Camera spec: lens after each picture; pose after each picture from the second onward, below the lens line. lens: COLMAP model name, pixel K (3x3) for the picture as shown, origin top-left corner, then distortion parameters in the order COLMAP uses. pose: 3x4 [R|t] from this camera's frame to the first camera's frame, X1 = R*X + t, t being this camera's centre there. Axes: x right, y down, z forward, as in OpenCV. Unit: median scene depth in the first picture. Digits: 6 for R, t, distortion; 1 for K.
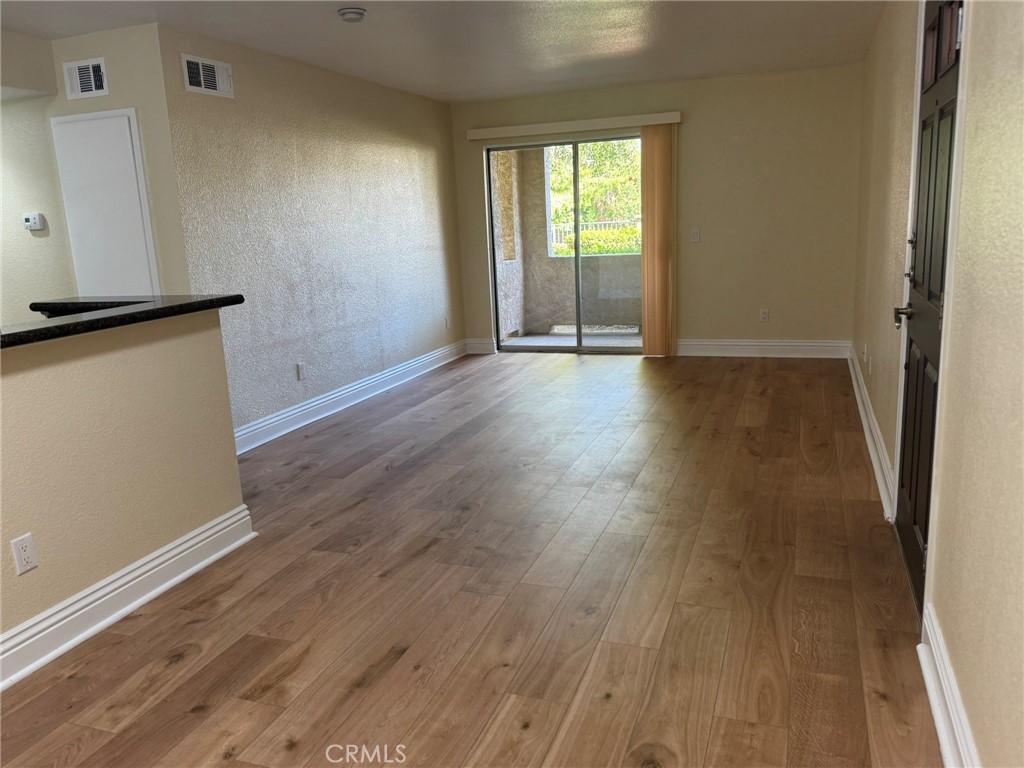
lens RADIAL K [[798.2, 0, 512.0], [0, 798.2, 384.0], [0, 0, 1]] dist [0.183309, -0.376079]
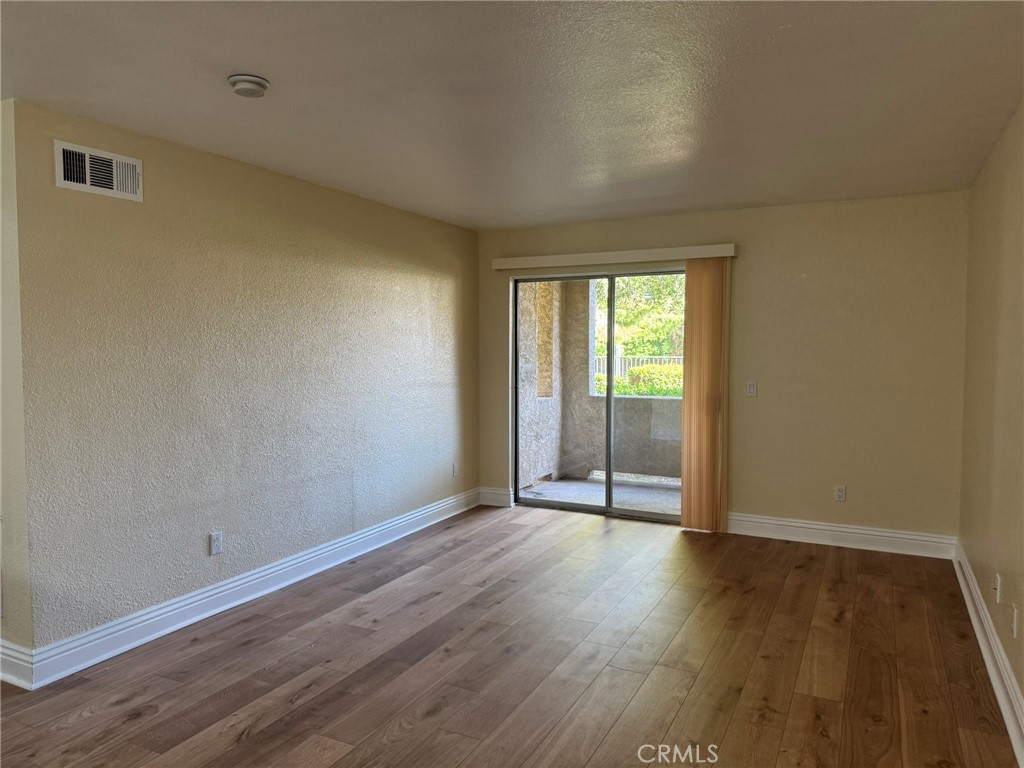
lens RADIAL K [[710.9, 0, 512.0], [0, 710.9, 384.0], [0, 0, 1]] dist [0.120424, -0.164278]
pose [[0.991116, 0.053110, -0.121936, 0.075702], [-0.070144, 0.987669, -0.139961, -0.069948], [0.112999, 0.147271, 0.982620, 0.256590]]
